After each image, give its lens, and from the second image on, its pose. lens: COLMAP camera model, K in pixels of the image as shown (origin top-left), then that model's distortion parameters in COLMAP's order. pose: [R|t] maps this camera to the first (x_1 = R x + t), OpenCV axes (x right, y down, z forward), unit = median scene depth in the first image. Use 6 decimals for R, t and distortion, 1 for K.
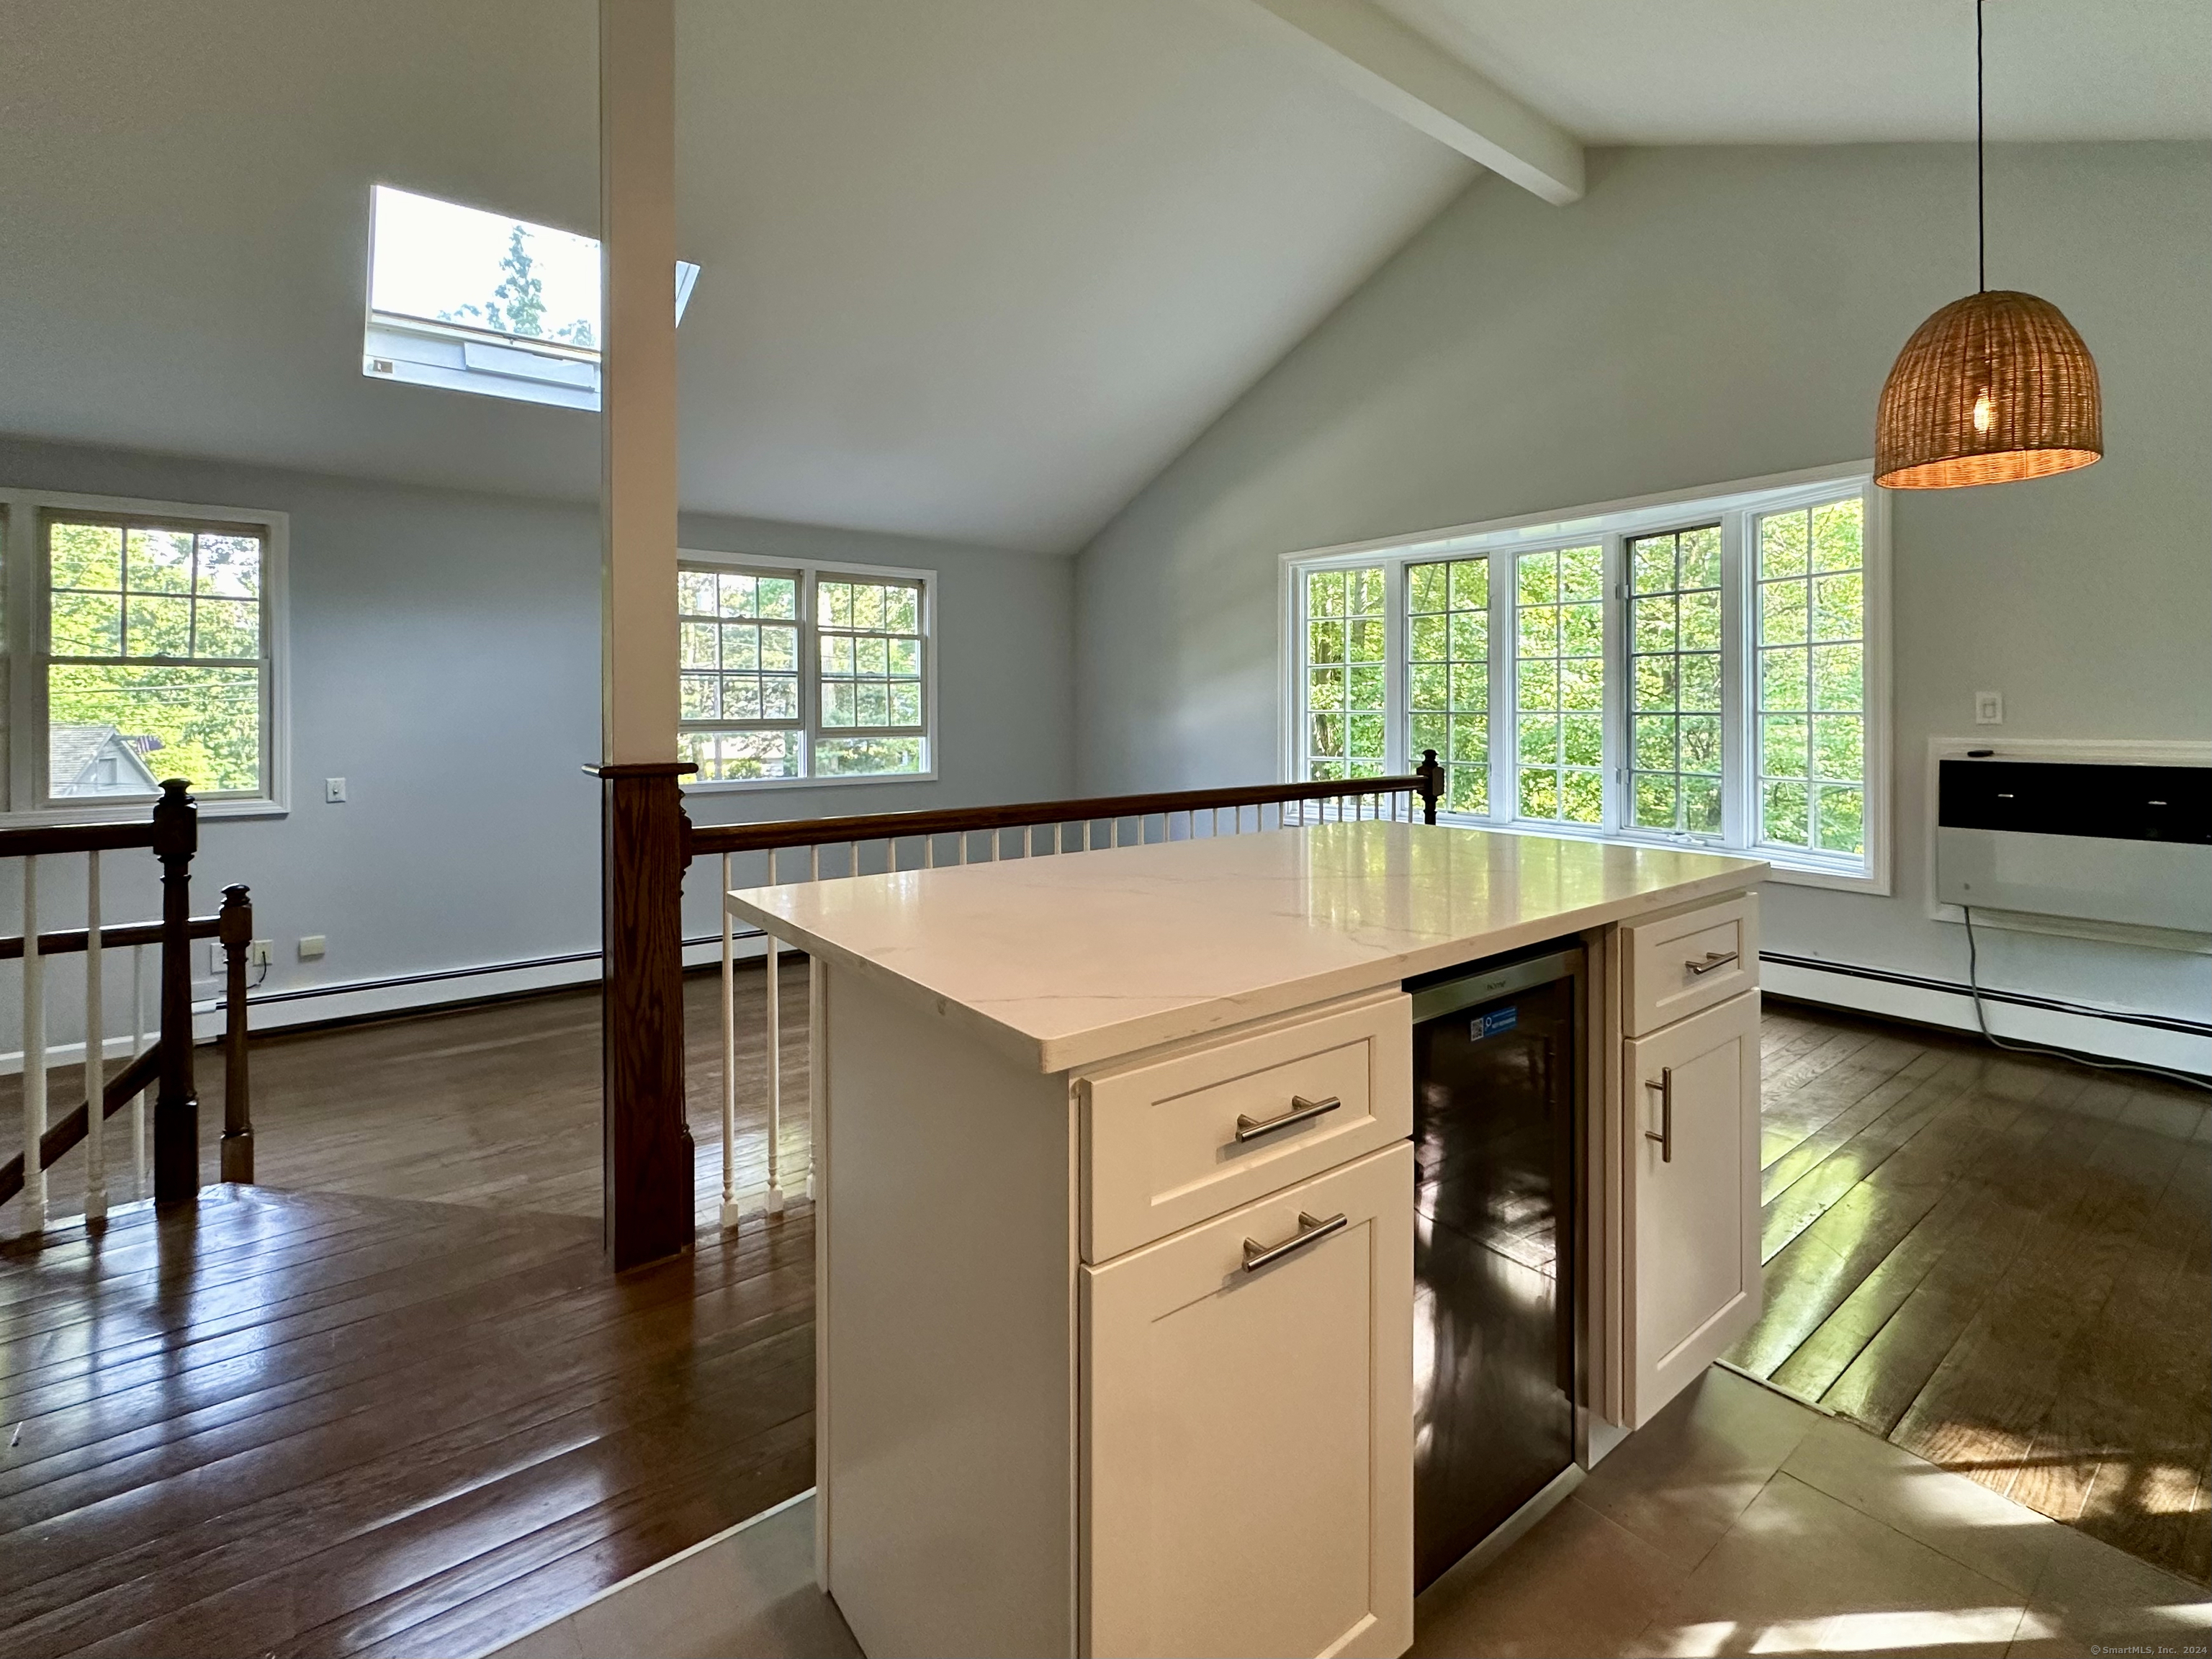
lens RADIAL K [[903.1, 0, 1106.0], [0, 903.1, 829.5], [0, 0, 1]] dist [-0.001291, -0.000170]
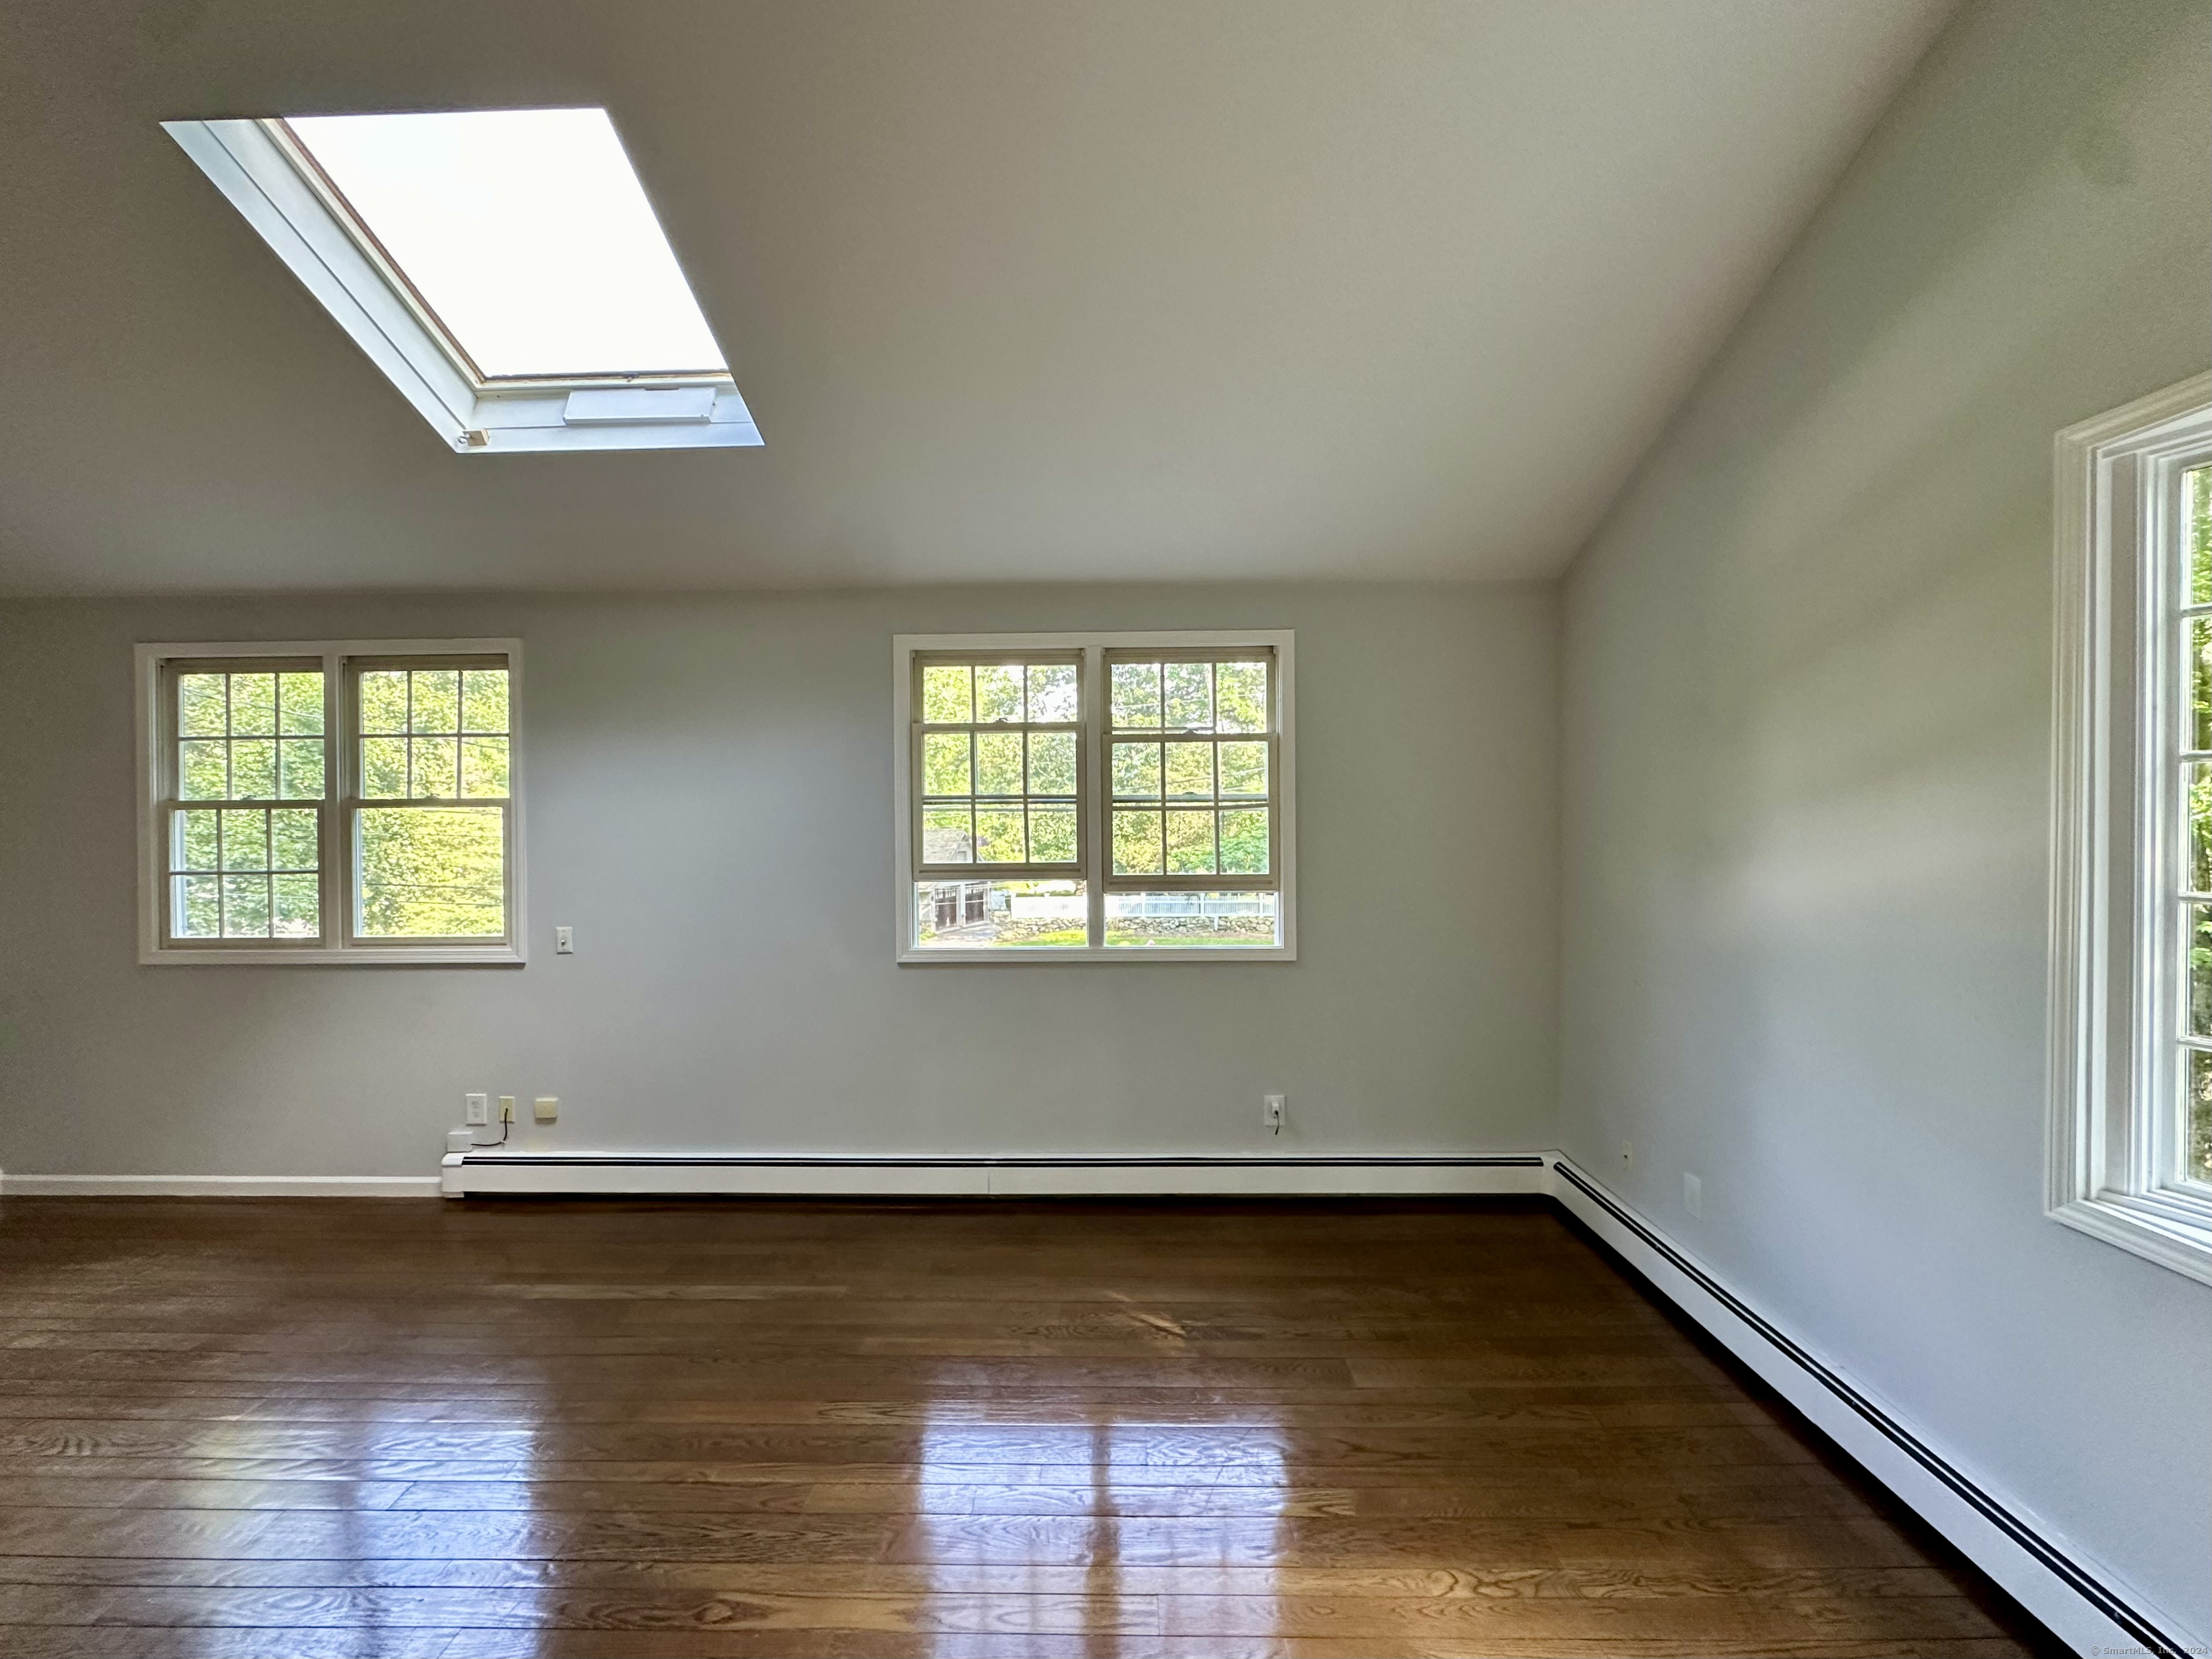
lens RADIAL K [[917.6, 0, 1112.0], [0, 917.6, 856.3], [0, 0, 1]] dist [-0.011174, -0.000254]
pose [[0.810204, 0.020154, -0.585801, 0.092061], [-0.074158, 0.994902, -0.068338, -0.084316], [0.581437, 0.098809, 0.807569, 0.465170]]
